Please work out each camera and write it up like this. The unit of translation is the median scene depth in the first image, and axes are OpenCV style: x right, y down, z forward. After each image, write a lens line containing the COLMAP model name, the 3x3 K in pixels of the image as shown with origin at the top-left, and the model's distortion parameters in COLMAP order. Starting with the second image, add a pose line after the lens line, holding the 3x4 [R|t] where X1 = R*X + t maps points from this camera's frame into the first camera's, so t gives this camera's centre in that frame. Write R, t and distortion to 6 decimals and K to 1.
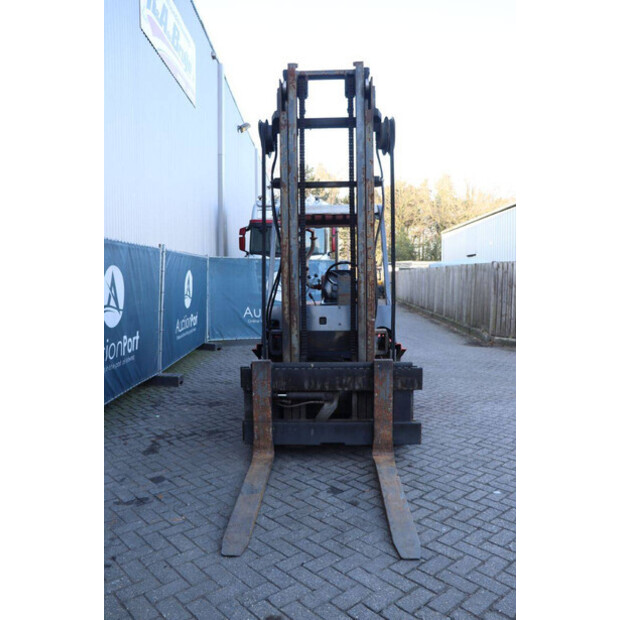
lens RADIAL K [[514.9, 0, 308.8], [0, 514.9, 310.9], [0, 0, 1]] dist [-0.156318, 0.115920]
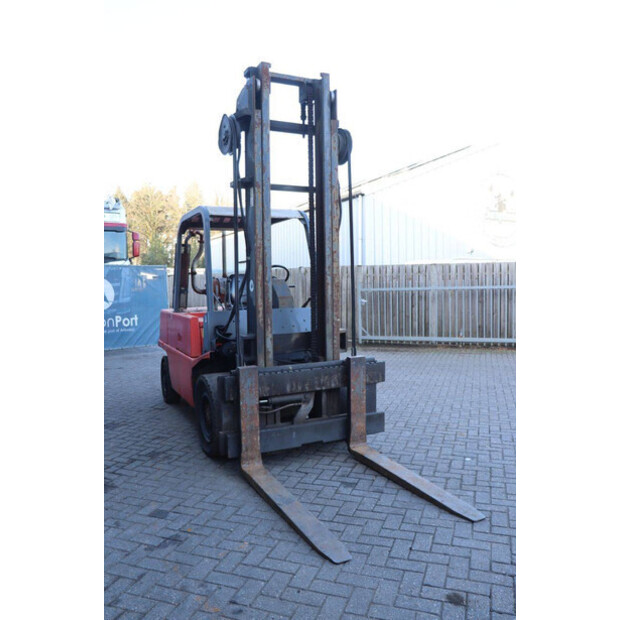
lens RADIAL K [[514.9, 0, 308.1], [0, 514.9, 309.6], [0, 0, 1]] dist [-0.156318, 0.115920]
pose [[0.872553, -0.029966, 0.487600, -0.448511], [0.038149, 0.999249, -0.006857, 0.000937], [-0.487028, 0.024585, 0.873040, 0.111041]]
